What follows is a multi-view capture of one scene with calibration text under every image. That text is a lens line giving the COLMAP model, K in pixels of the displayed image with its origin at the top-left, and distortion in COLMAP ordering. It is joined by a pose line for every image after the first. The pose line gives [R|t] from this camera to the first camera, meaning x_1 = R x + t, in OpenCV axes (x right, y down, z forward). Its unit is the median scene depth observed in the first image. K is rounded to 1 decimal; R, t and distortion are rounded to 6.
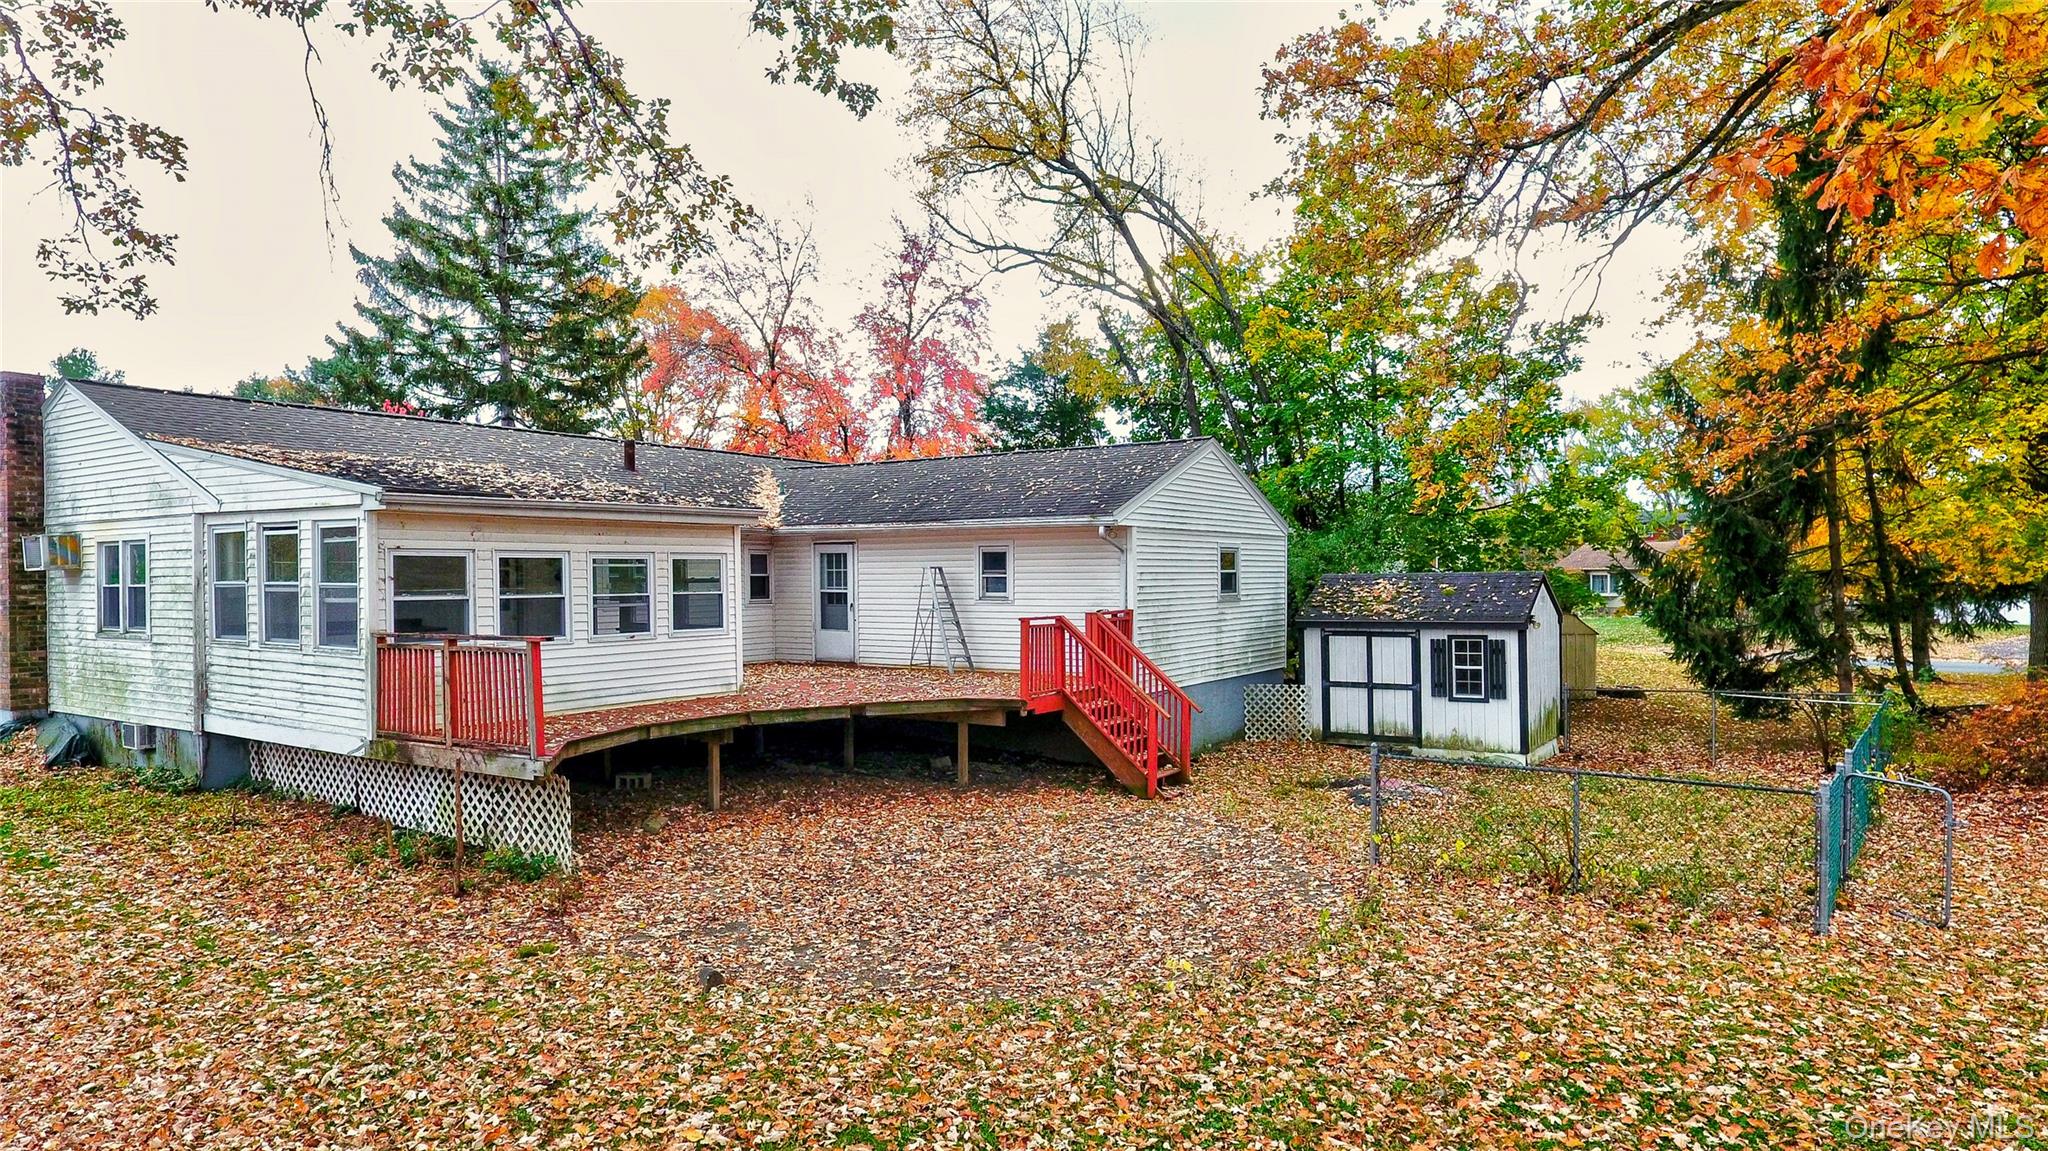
lens RADIAL K [[1192.5, 0, 1030.9], [0, 1192.5, 590.6], [0, 0, 1]] dist [-0.005742, 0.001099]
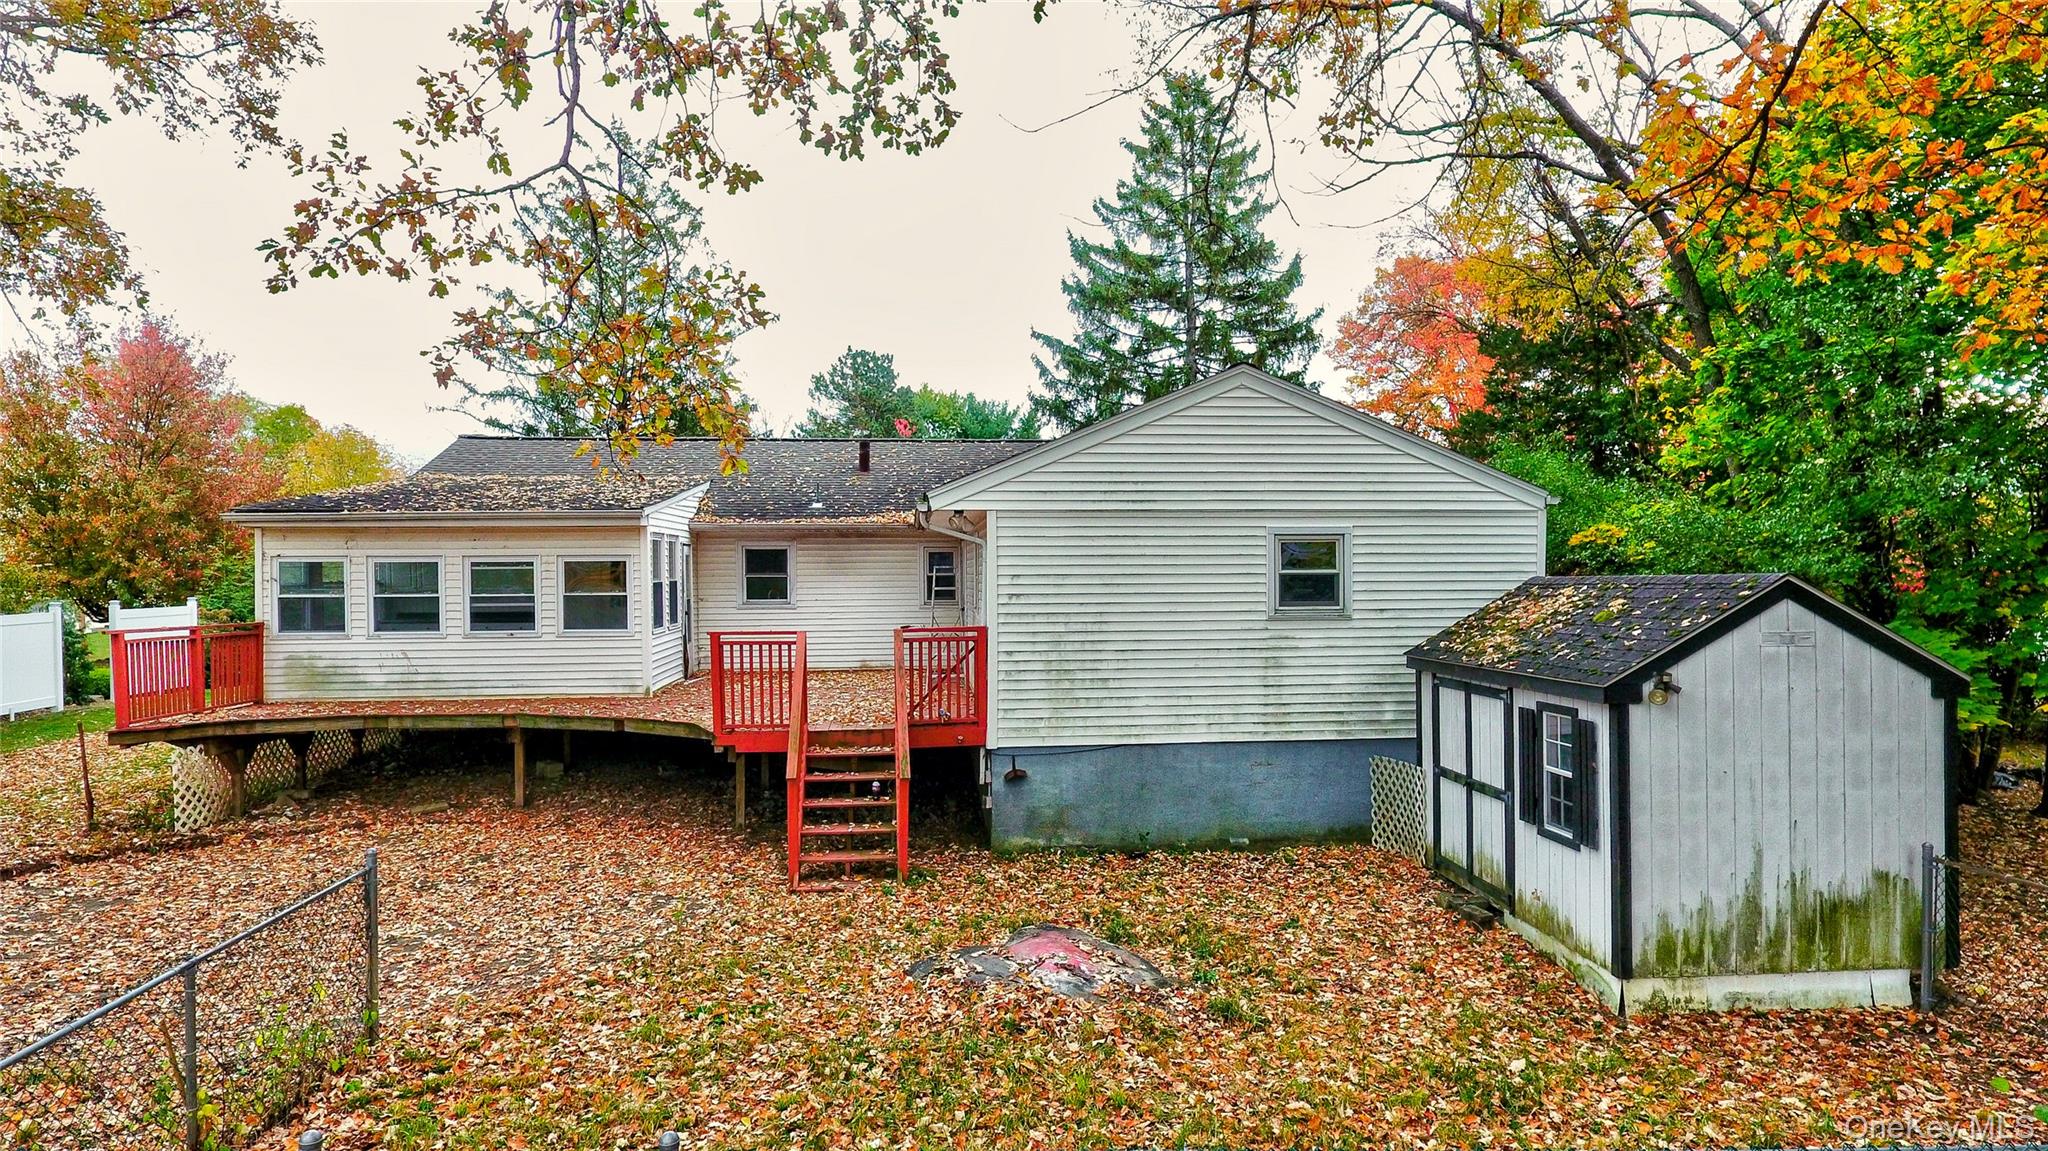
lens RADIAL K [[1192.5, 0, 1030.9], [0, 1192.5, 590.6], [0, 0, 1]] dist [-0.005742, 0.001099]
pose [[0.626537, 0.014395, -0.779259, 0.614950], [-0.008653, 0.999896, 0.011513, -0.013218], [0.779344, -0.000470, 0.626596, 0.533545]]
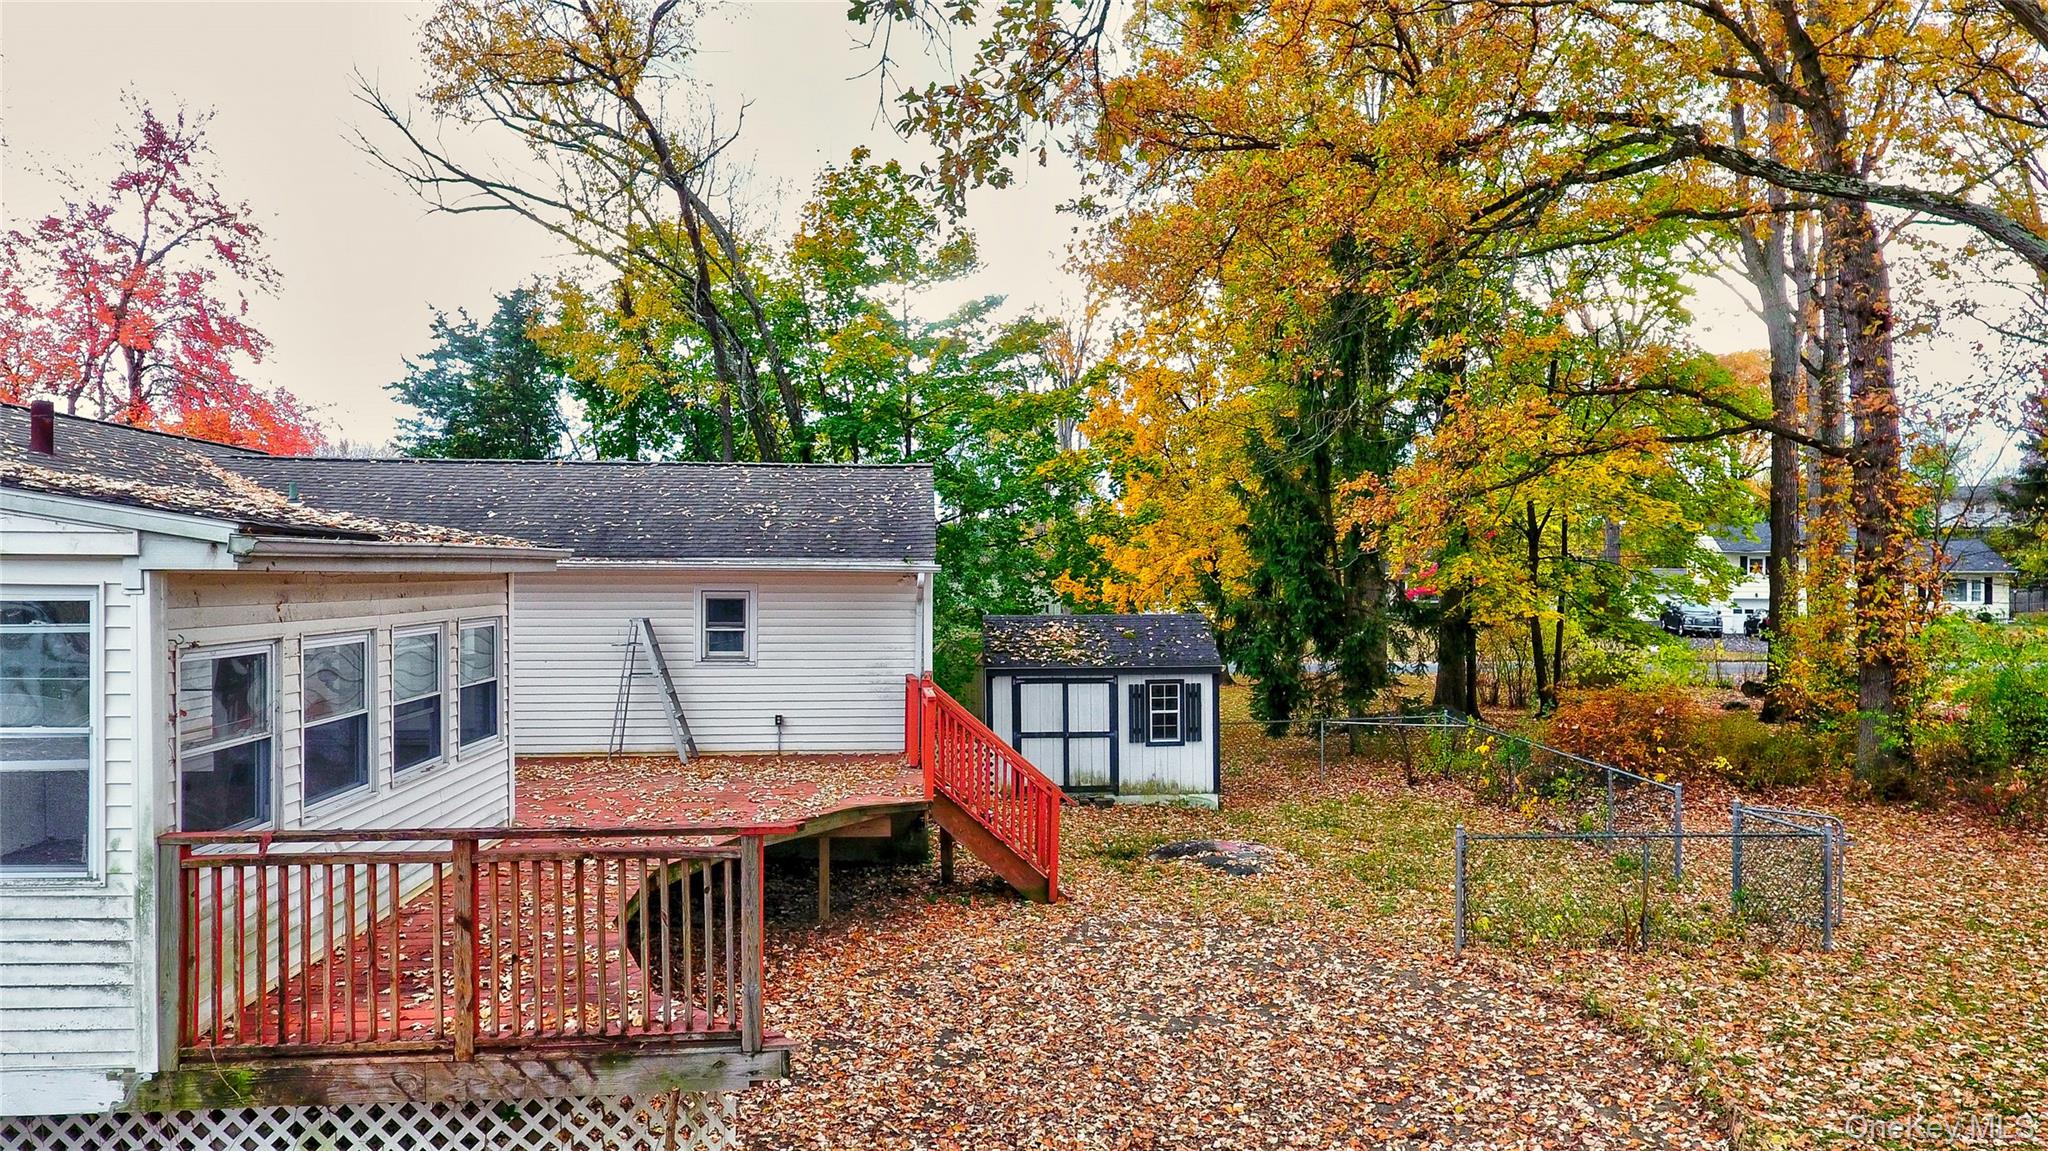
lens RADIAL K [[1213.1, 0, 1028.1], [0, 1213.1, 581.1], [0, 0, 1]] dist [-0.005024, -0.000165]
pose [[0.787566, 0.006004, 0.616202, -0.359777], [-0.000146, 0.999954, -0.009556, -0.036425], [-0.616231, 0.007436, 0.787530, 0.265836]]
